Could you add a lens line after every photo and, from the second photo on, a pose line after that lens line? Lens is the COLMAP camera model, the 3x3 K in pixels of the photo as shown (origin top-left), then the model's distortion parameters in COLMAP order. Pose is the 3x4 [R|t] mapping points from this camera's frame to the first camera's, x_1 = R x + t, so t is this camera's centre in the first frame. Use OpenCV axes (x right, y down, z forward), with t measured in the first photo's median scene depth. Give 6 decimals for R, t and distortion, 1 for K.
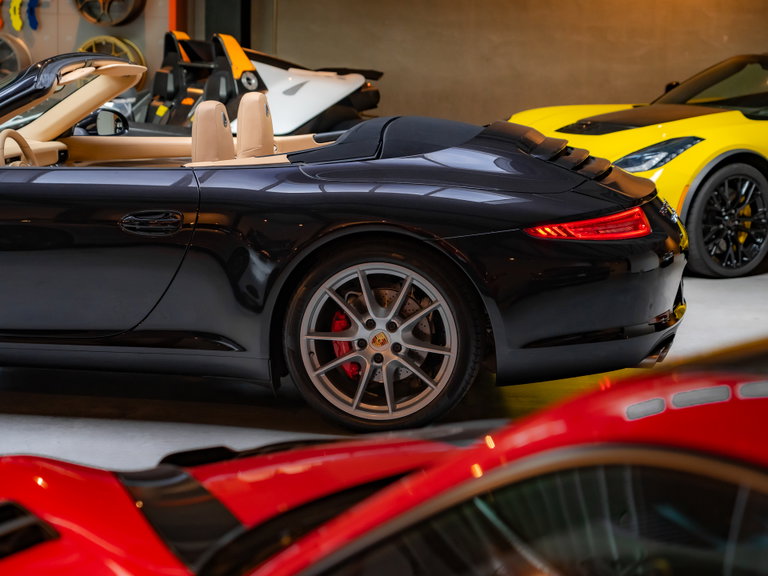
lens RADIAL K [[1847.5, 0, 381.6], [0, 1847.5, 285.7], [0, 0, 1]] dist [0.093048, 0.000000]
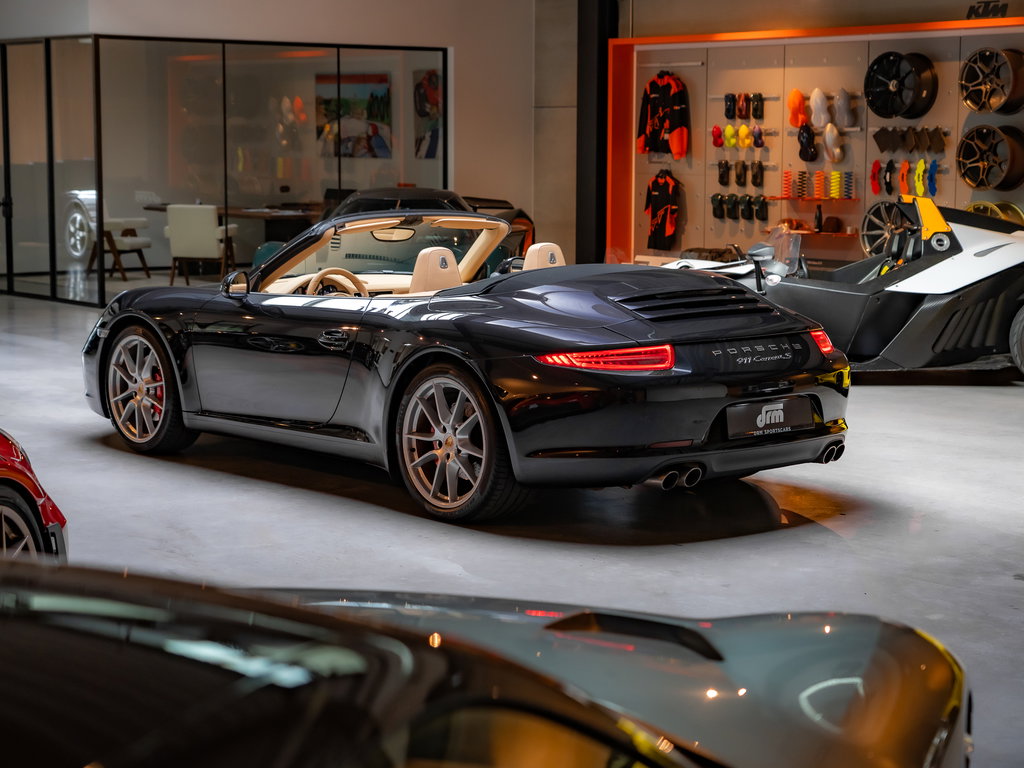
lens RADIAL K [[1978.4, 0, 513.2], [0, 1978.4, 390.4], [0, 0, 1]] dist [0.049564, 0.000000]
pose [[0.764759, 0.057795, -0.641719, 0.848130], [-0.084717, 0.996342, -0.011227, 0.006342], [0.638722, 0.062950, 0.766858, 0.023349]]
